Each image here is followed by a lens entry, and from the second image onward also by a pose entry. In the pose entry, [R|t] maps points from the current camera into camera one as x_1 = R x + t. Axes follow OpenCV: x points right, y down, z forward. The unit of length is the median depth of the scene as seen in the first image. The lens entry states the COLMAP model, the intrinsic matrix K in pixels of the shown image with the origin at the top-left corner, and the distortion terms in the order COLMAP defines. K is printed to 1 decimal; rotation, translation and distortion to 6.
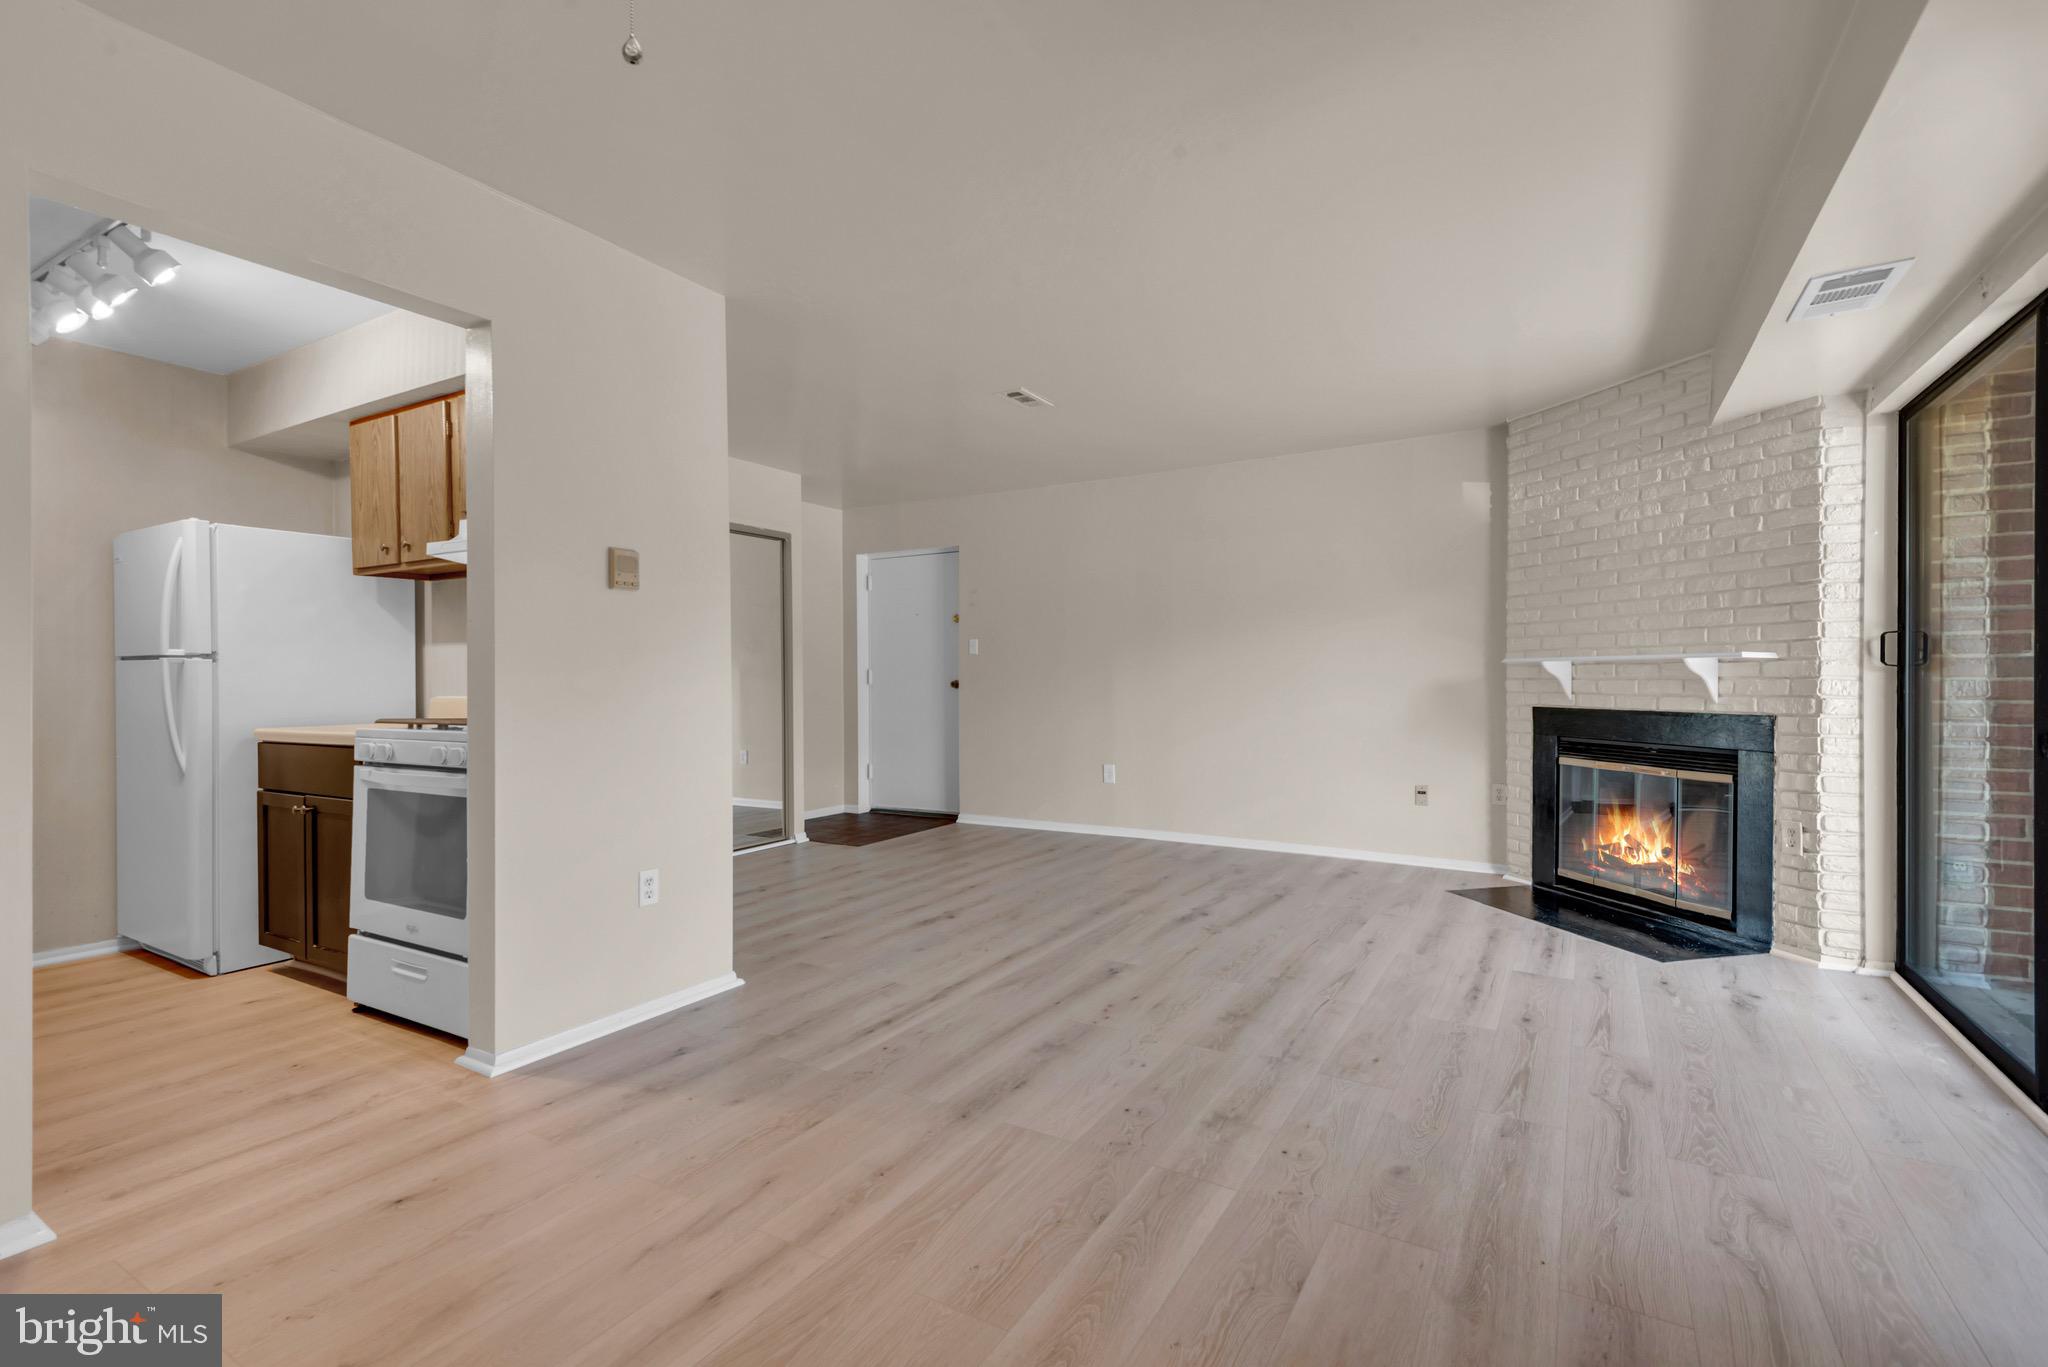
lens RADIAL K [[938.5, 0, 1015.8], [0, 938.5, 680.7], [0, 0, 1]] dist [0.039247, -0.019779]
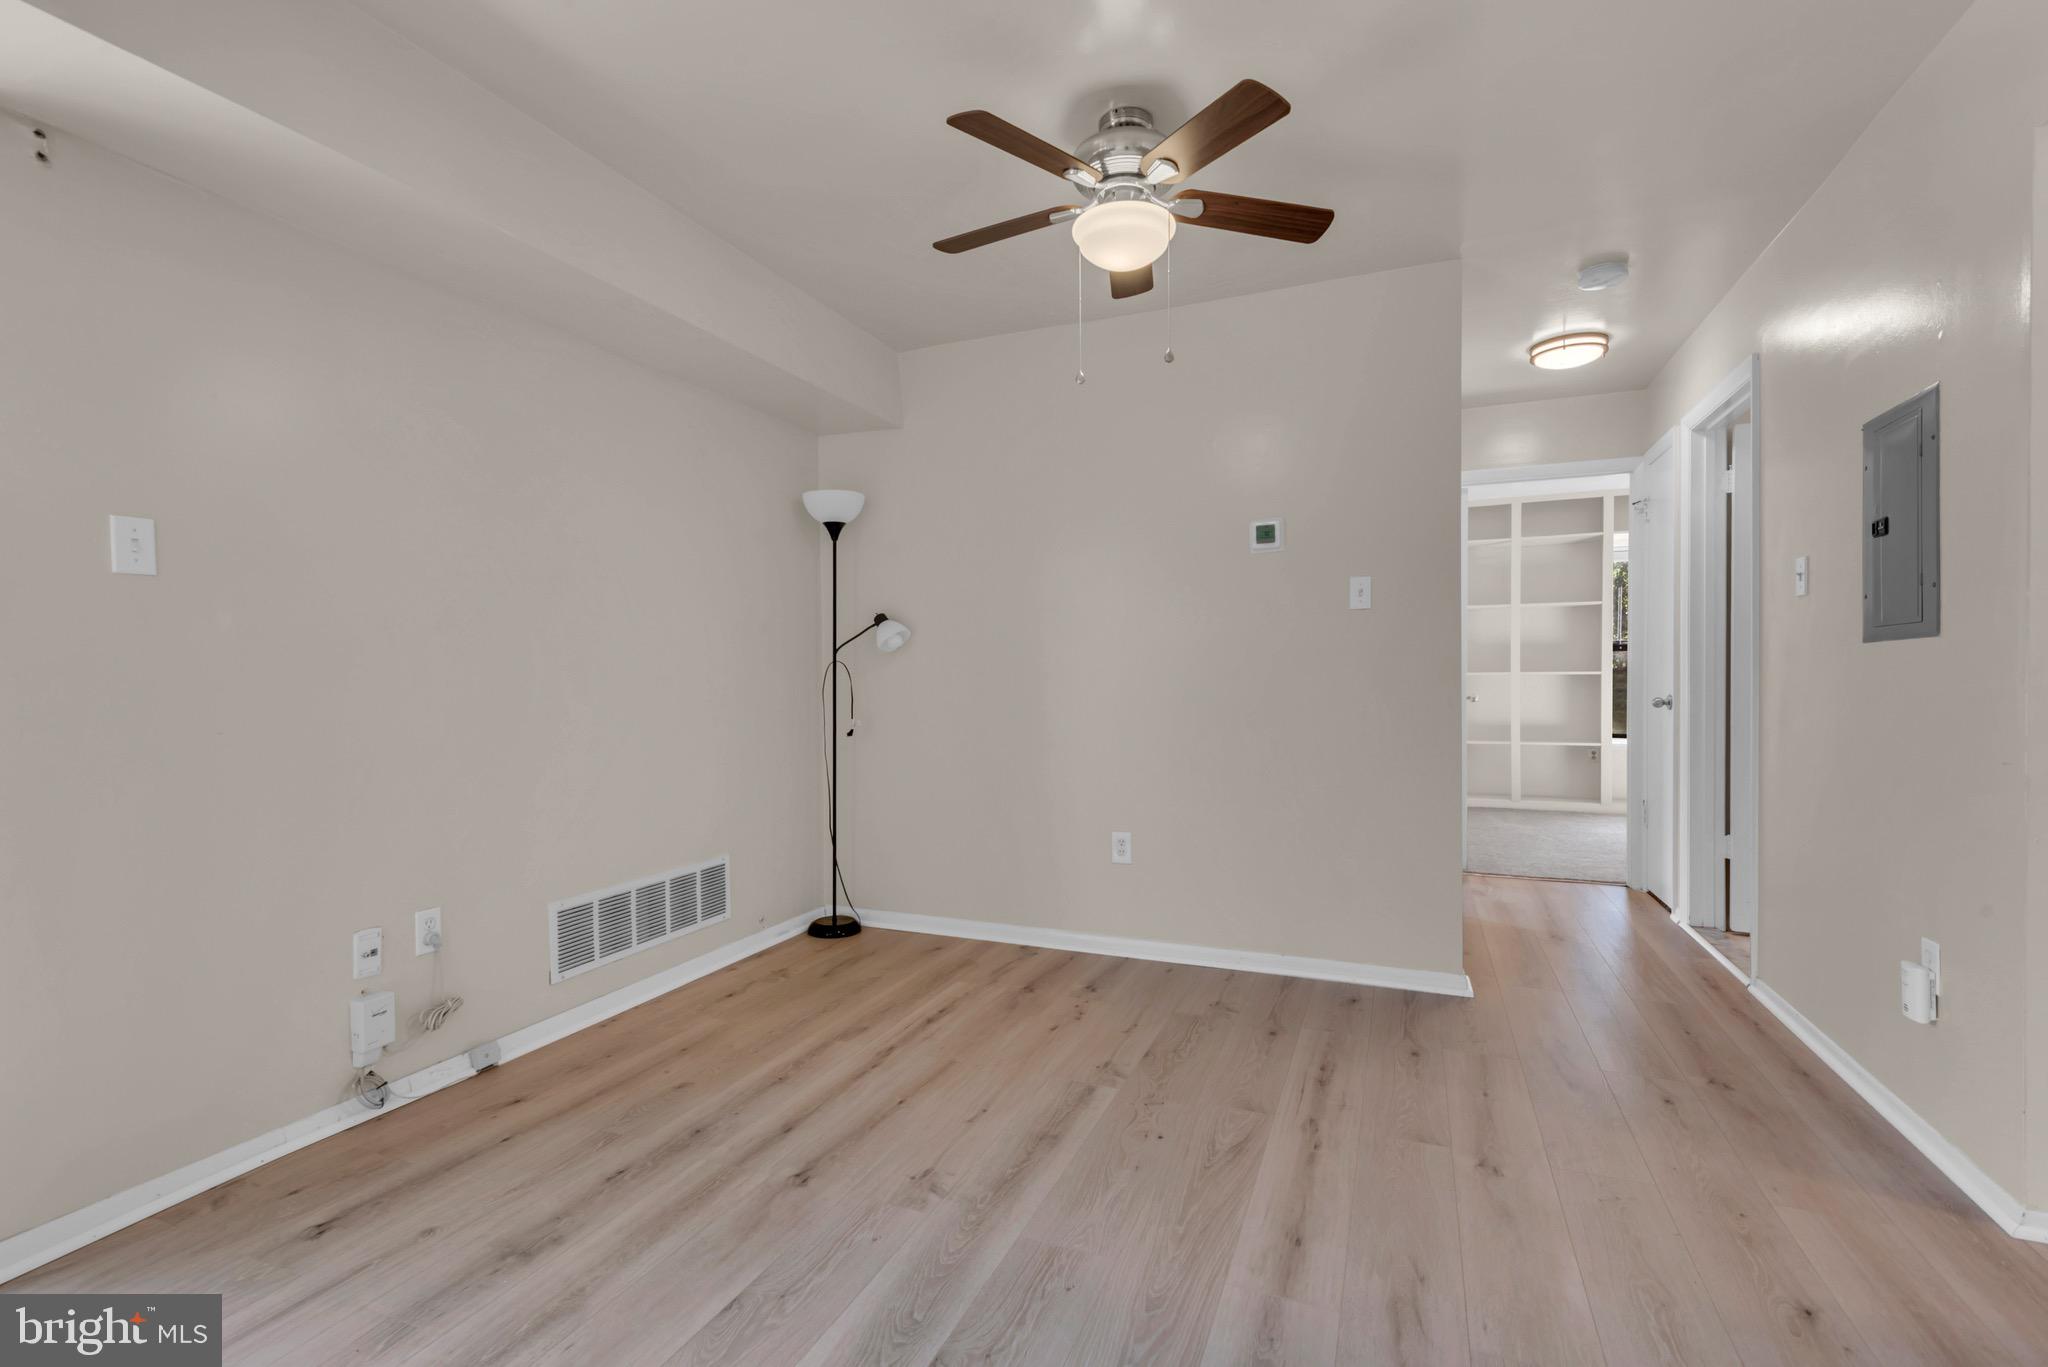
lens RADIAL K [[938.5, 0, 1015.8], [0, 938.5, 680.7], [0, 0, 1]] dist [0.039247, -0.019779]
pose [[-0.988739, 0.010943, -0.149253, 0.067393], [0.009870, 0.999920, 0.007928, 0.000571], [0.149328, 0.006366, -0.988767, 0.892850]]
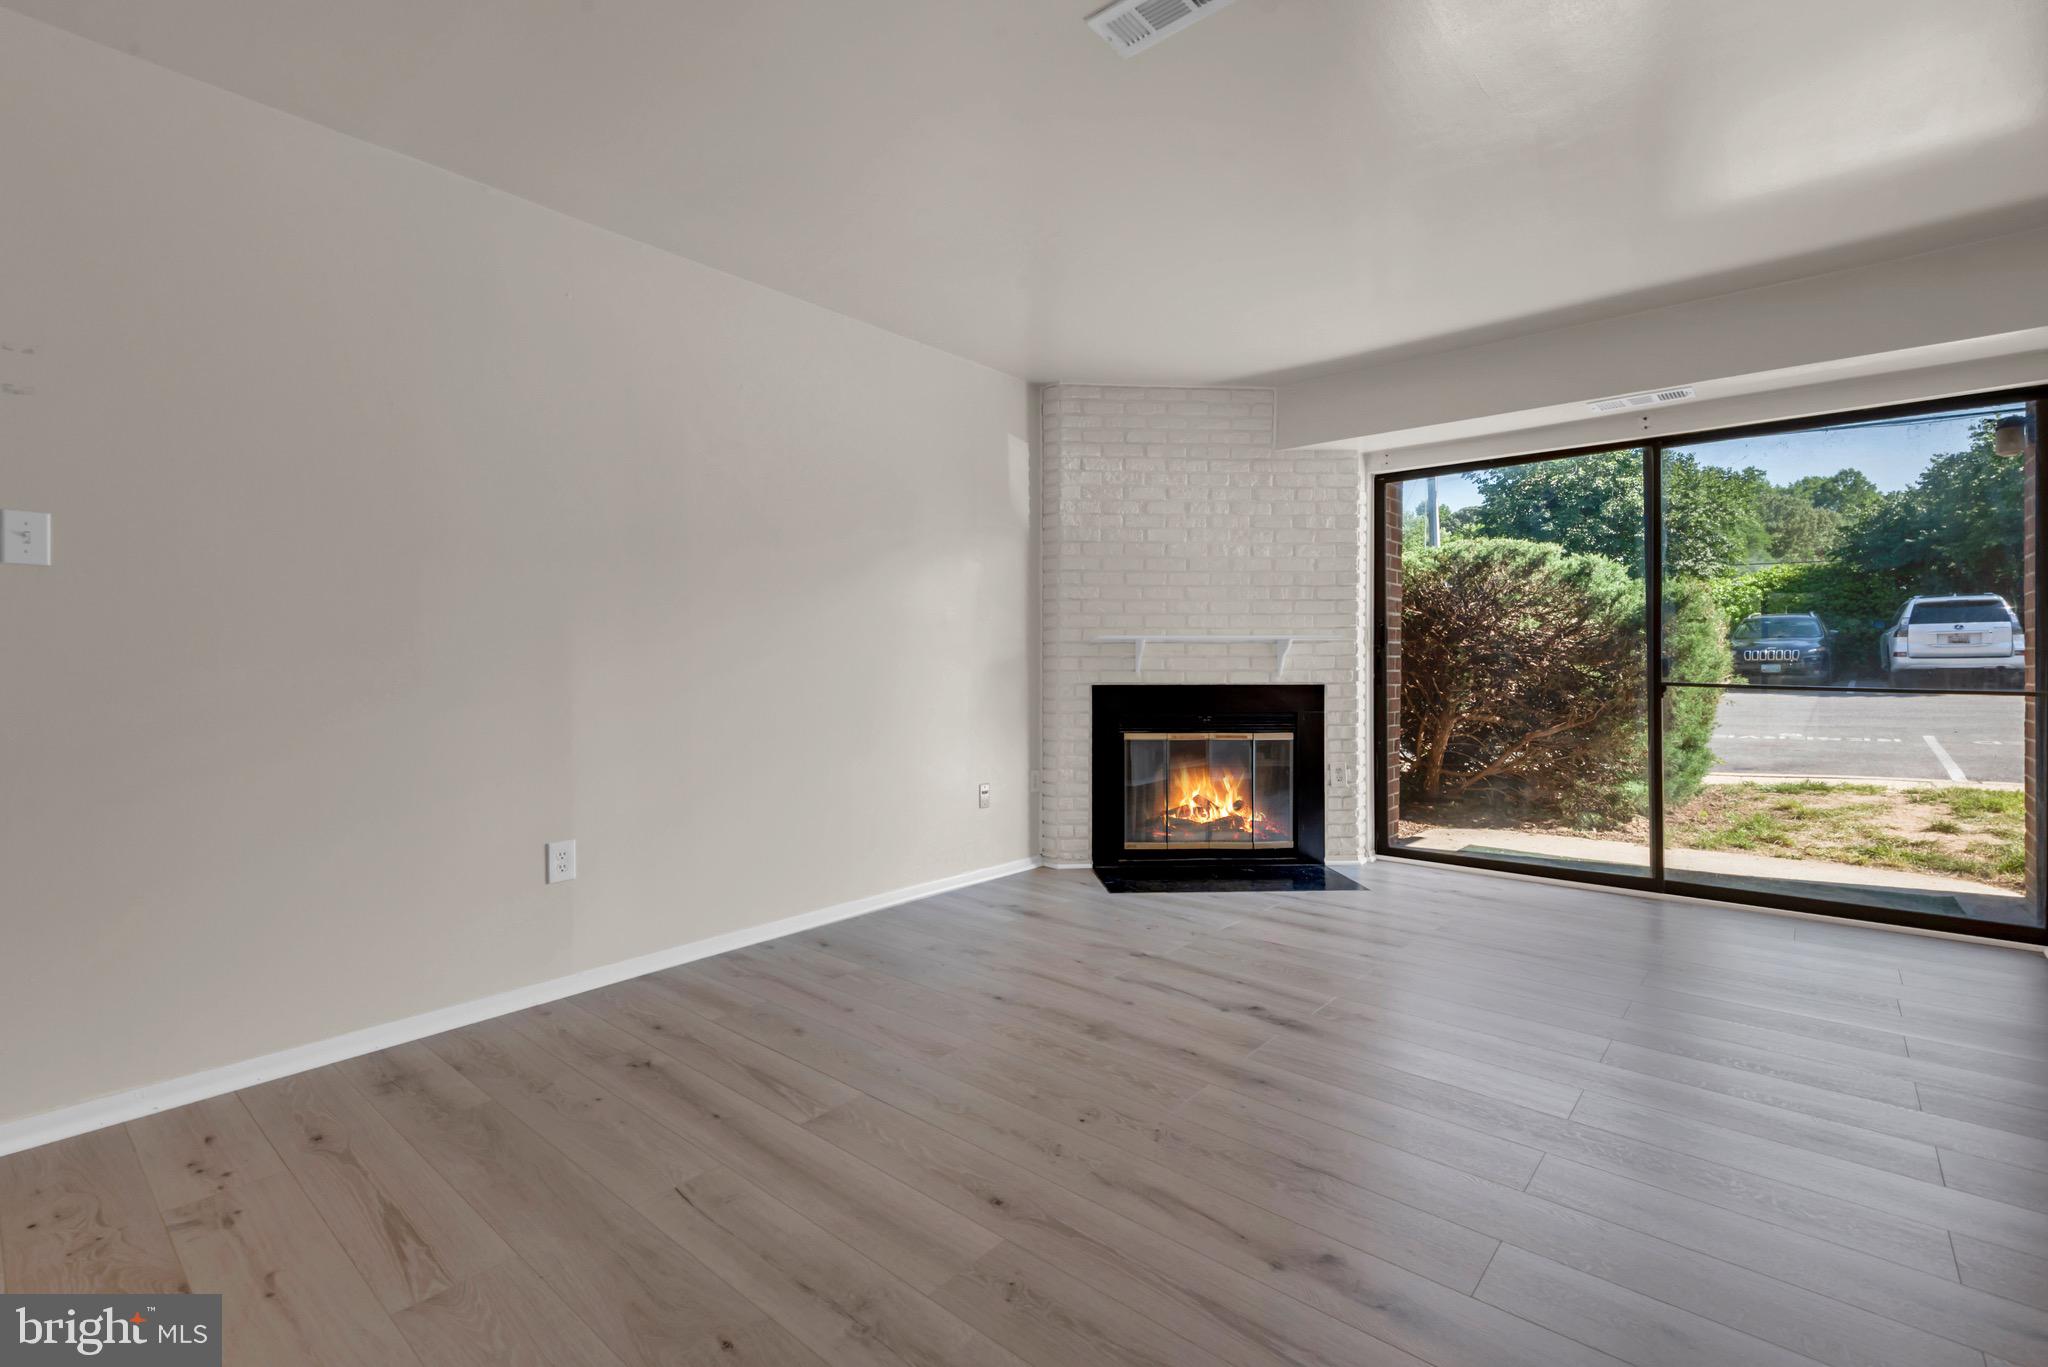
lens RADIAL K [[918.4, 0, 1017.0], [0, 918.4, 670.3], [0, 0, 1]] dist [0.036734, -0.017345]
pose [[0.162371, -0.007130, 0.986704, -0.520920], [0.004926, 0.999967, 0.006415, 0.007055], [-0.986717, 0.003819, 0.162401, 1.191301]]
